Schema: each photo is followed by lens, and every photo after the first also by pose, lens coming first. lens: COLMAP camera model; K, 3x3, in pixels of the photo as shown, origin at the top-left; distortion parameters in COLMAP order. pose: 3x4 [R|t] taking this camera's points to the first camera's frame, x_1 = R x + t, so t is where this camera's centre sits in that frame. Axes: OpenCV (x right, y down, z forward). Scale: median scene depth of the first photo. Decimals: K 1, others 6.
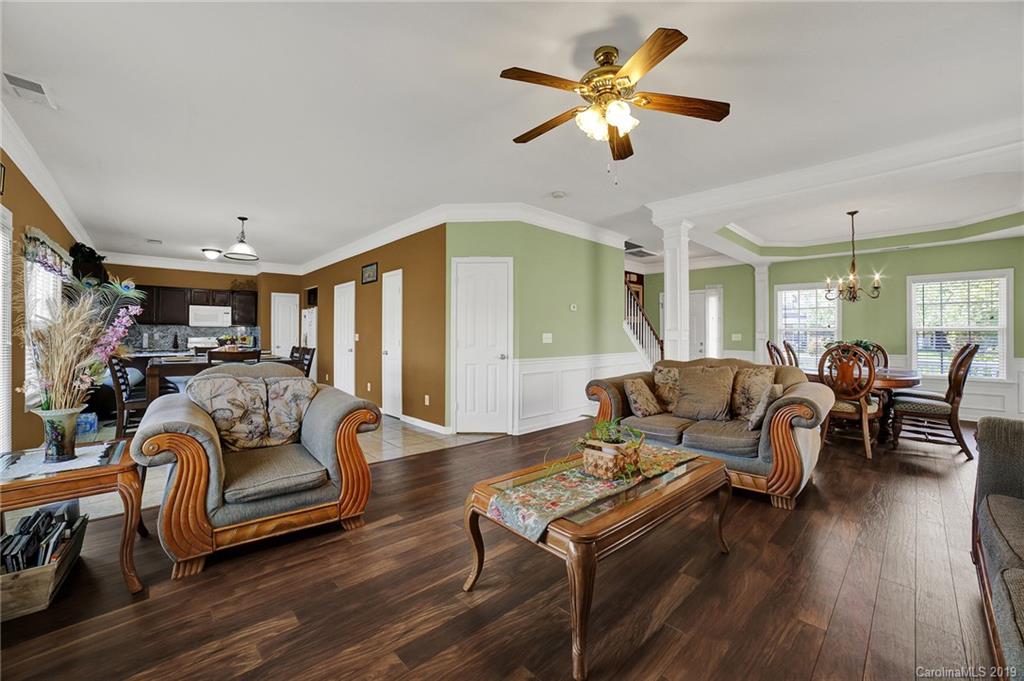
lens RADIAL K [[418.1, 0, 506.7], [0, 418.1, 334.9], [0, 0, 1]] dist [-0.053364, -0.000014]
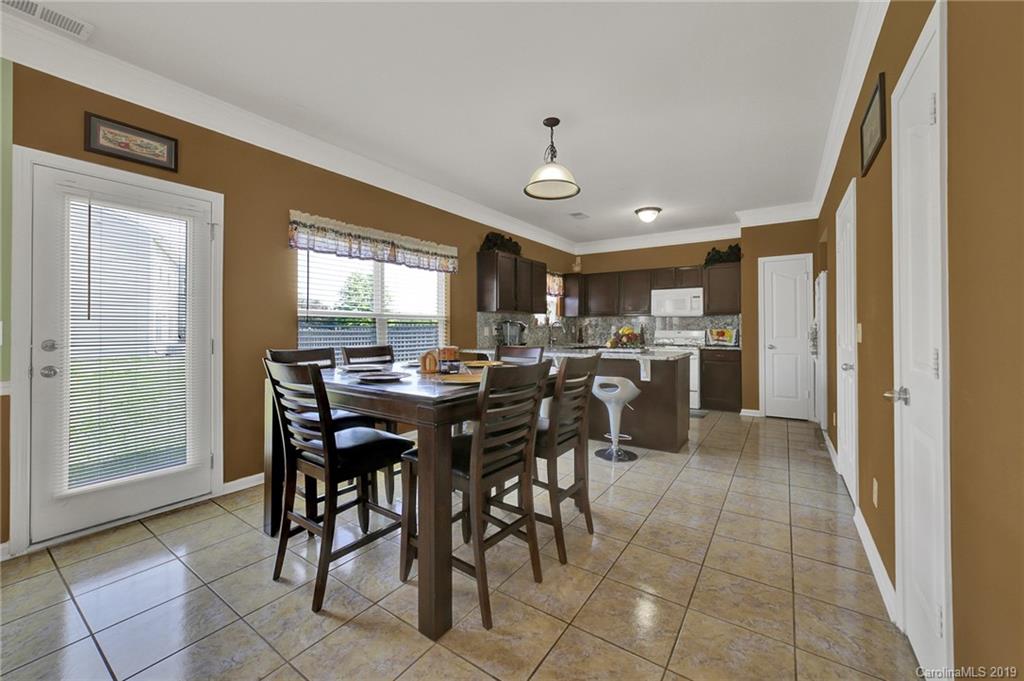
lens RADIAL K [[386.7, 0, 518.7], [0, 386.7, 320.3], [0, 0, 1]] dist [0.016604, -0.000955]
pose [[0.245829, -0.018299, -0.969141, -0.112442], [0.002961, 0.999831, -0.018127, -0.001417], [0.969309, 0.001586, 0.245841, 0.561153]]
